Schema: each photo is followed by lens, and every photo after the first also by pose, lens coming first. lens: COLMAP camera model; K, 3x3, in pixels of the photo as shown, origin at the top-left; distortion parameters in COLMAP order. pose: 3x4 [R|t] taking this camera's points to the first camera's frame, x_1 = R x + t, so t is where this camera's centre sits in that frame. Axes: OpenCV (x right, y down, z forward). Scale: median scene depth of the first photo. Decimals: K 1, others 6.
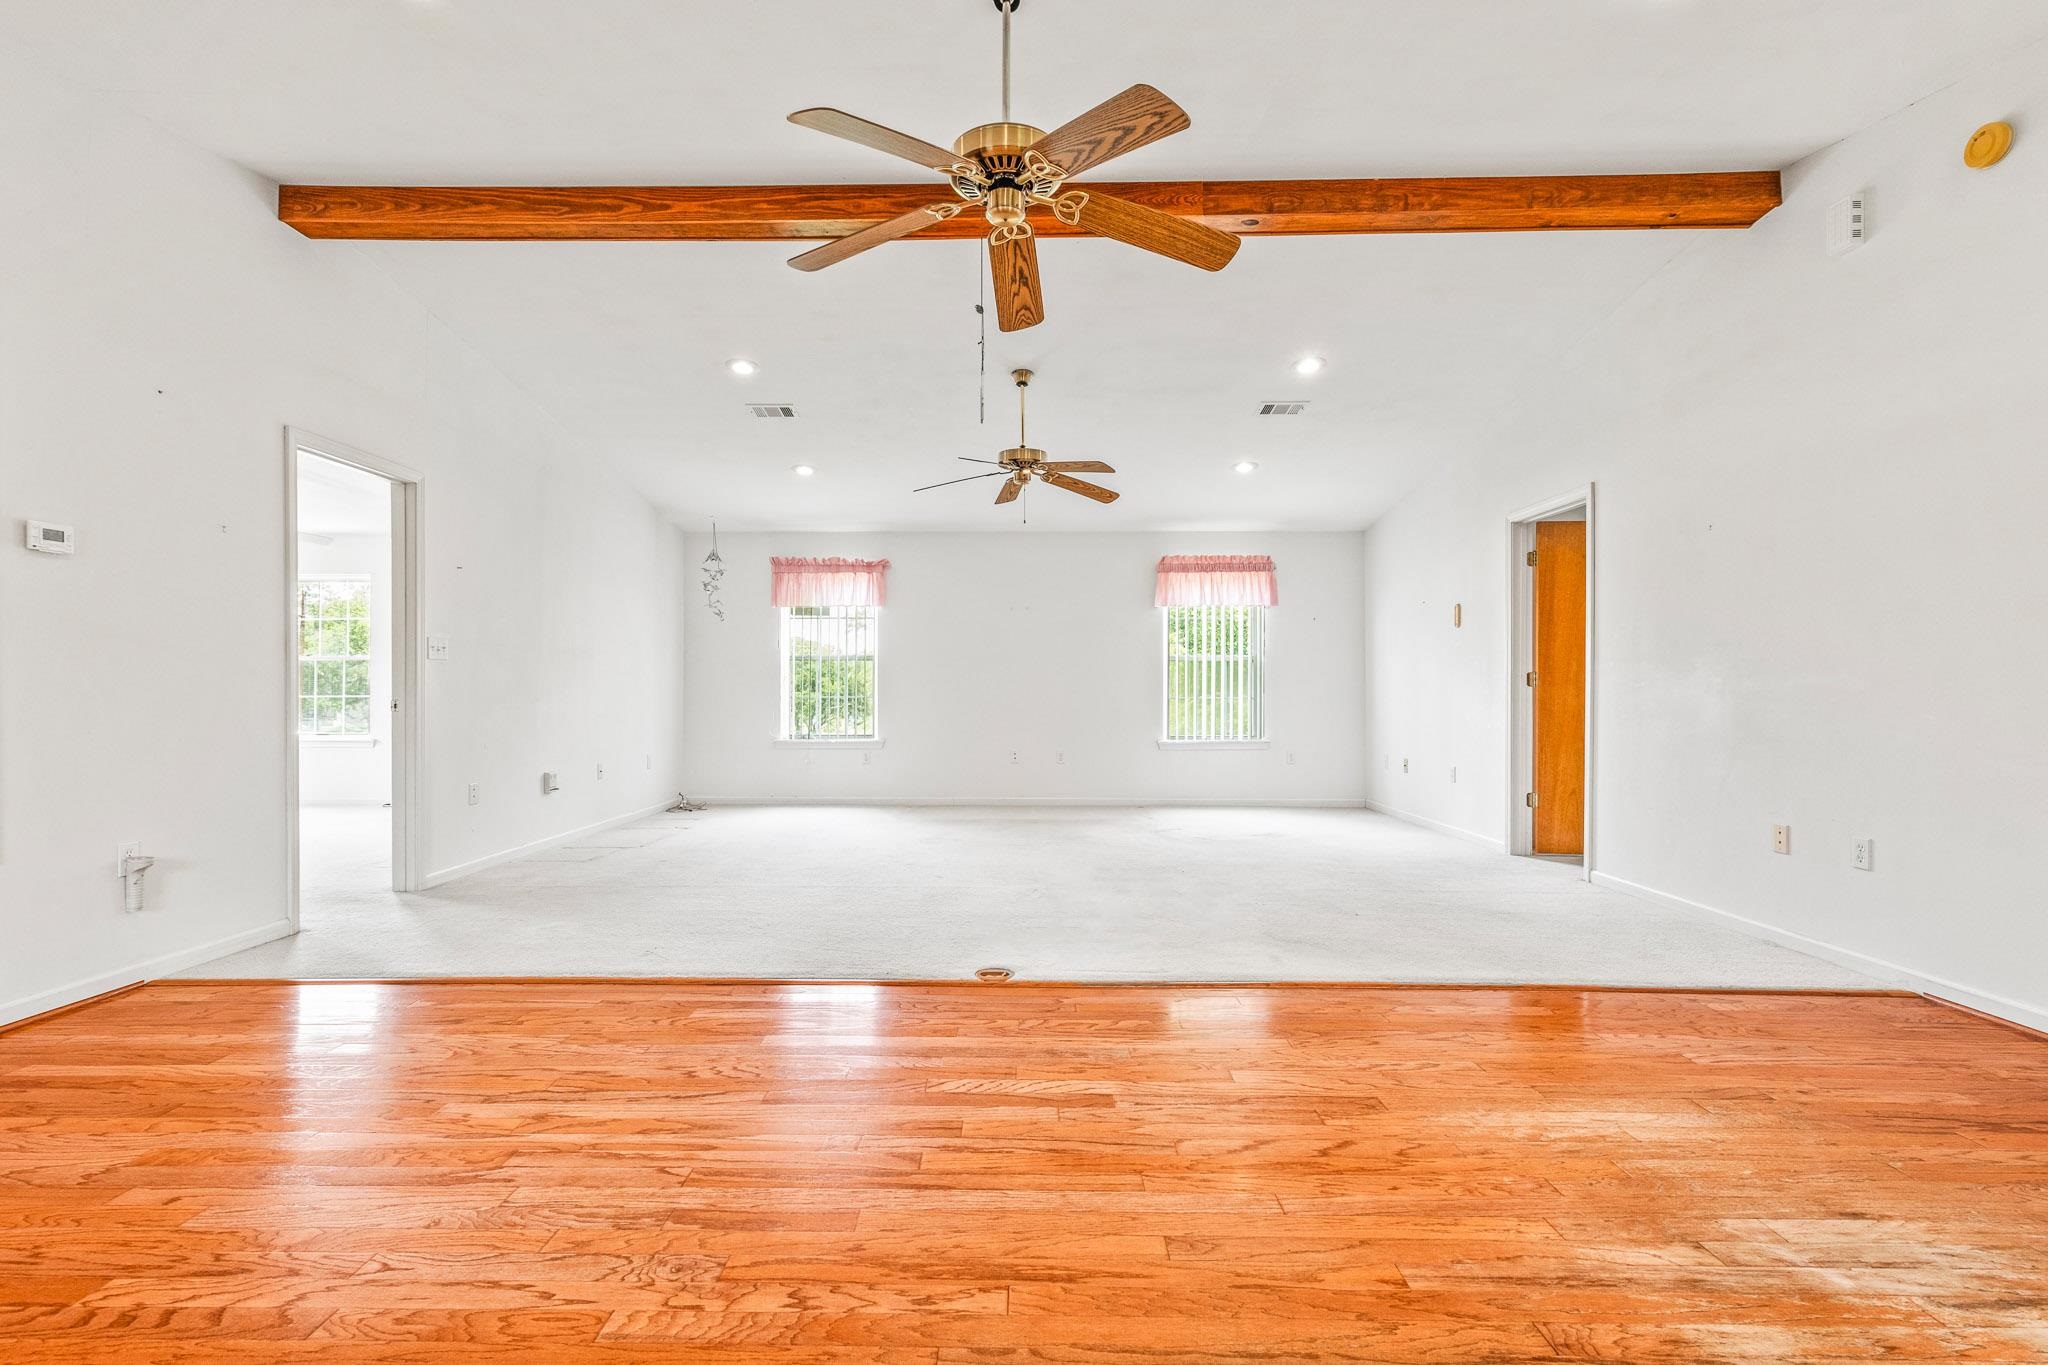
lens RADIAL K [[937.9, 0, 1027.4], [0, 937.9, 692.0], [0, 0, 1]] dist [0.000588, -0.000154]
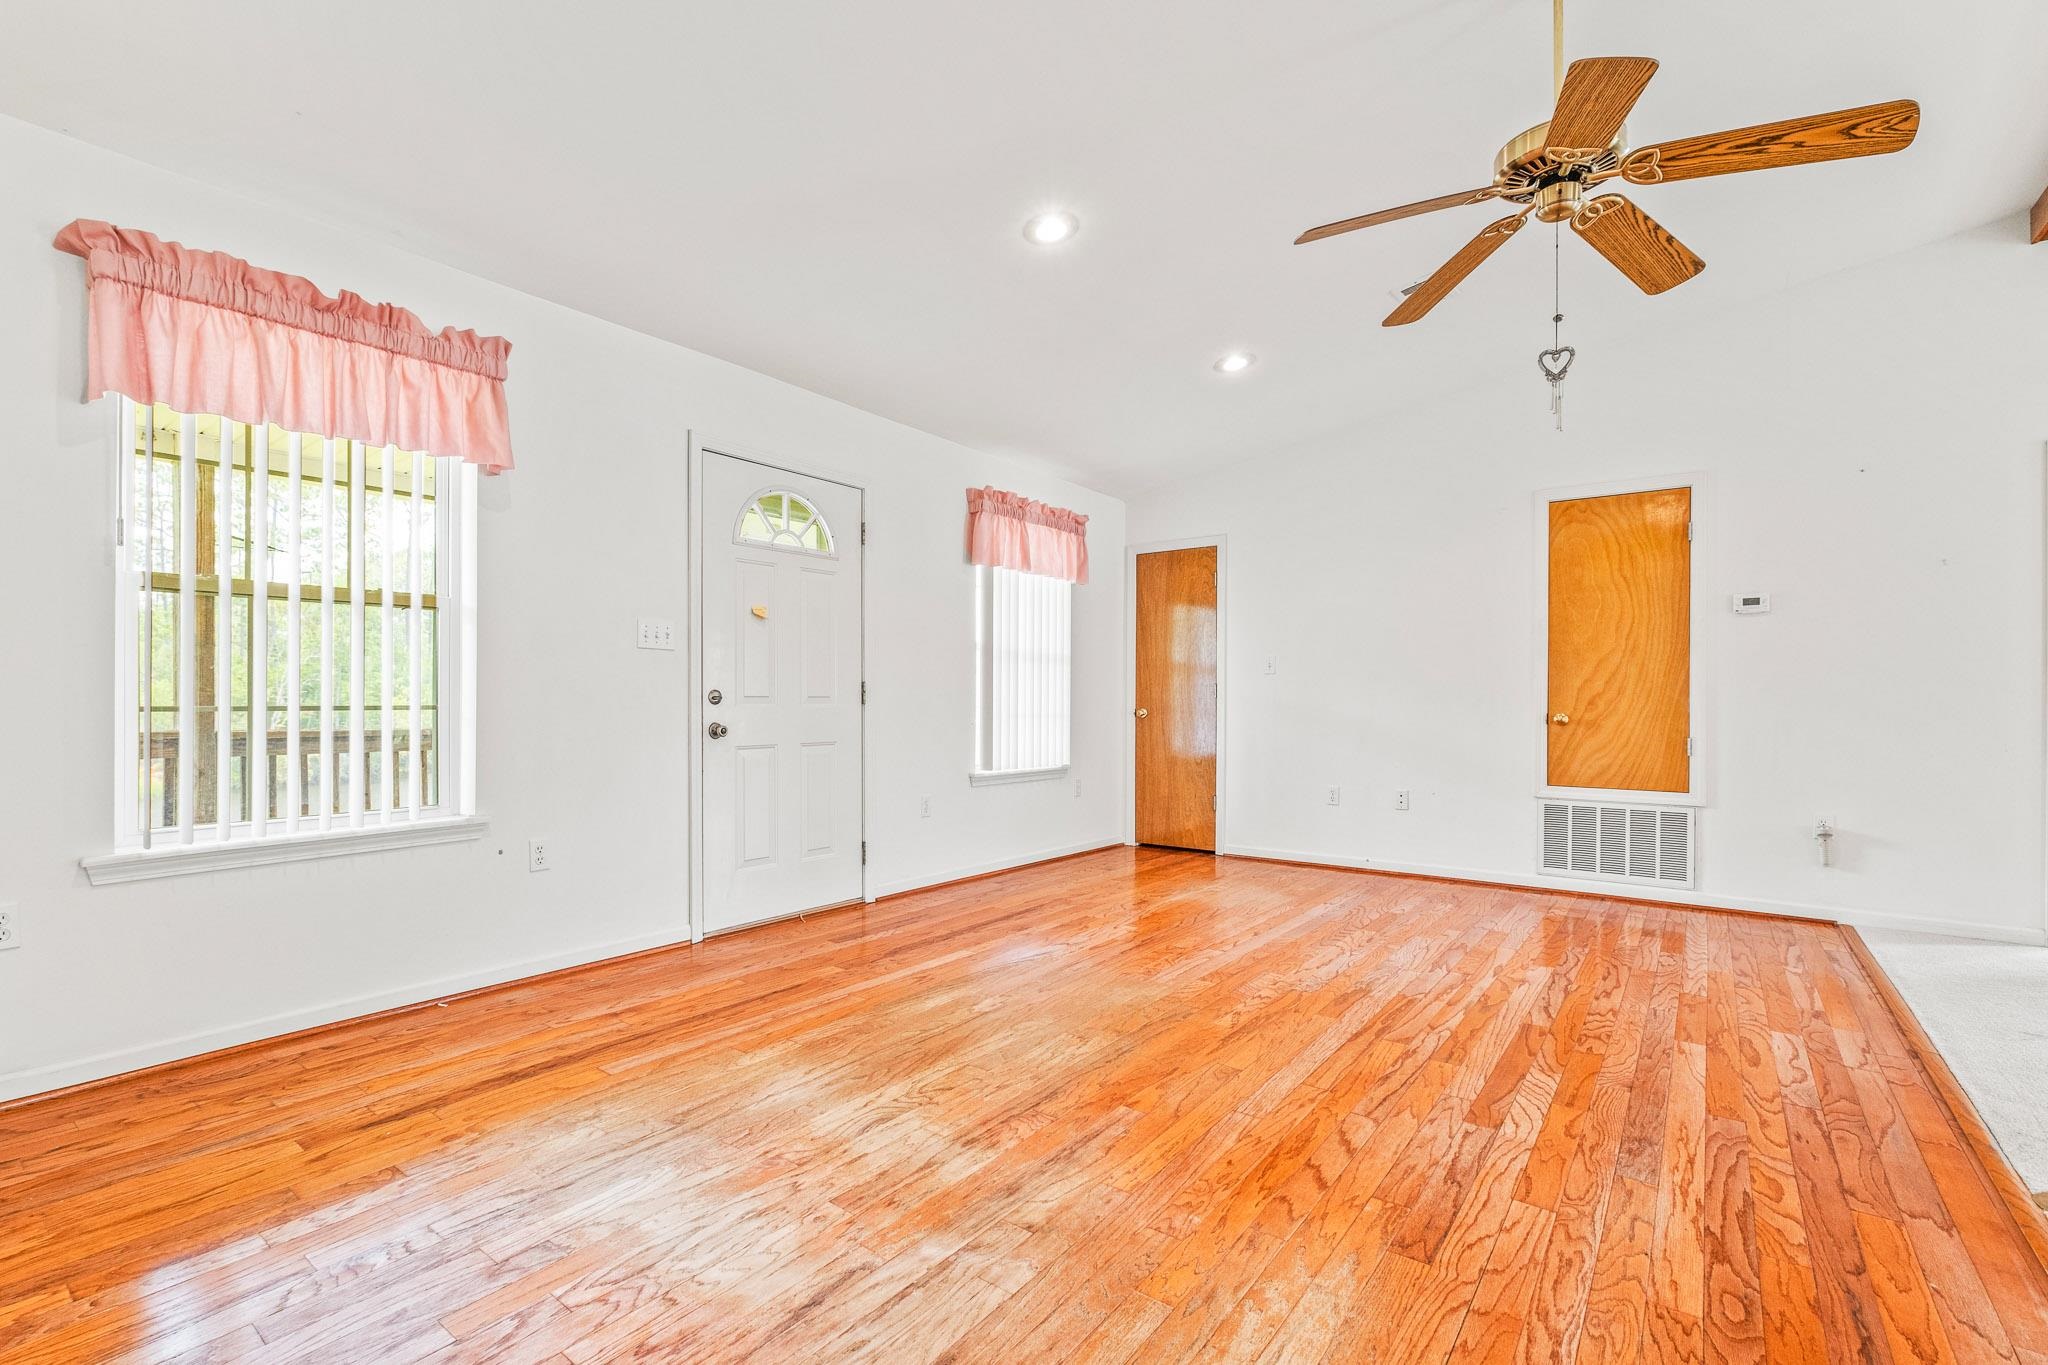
lens RADIAL K [[937.9, 0, 1027.4], [0, 937.9, 692.0], [0, 0, 1]] dist [0.000588, -0.000154]
pose [[-0.581260, -0.011302, -0.813639, 1.188451], [-0.004683, 0.999933, -0.010544, -0.001385], [0.813704, -0.002319, -0.581274, 1.211094]]
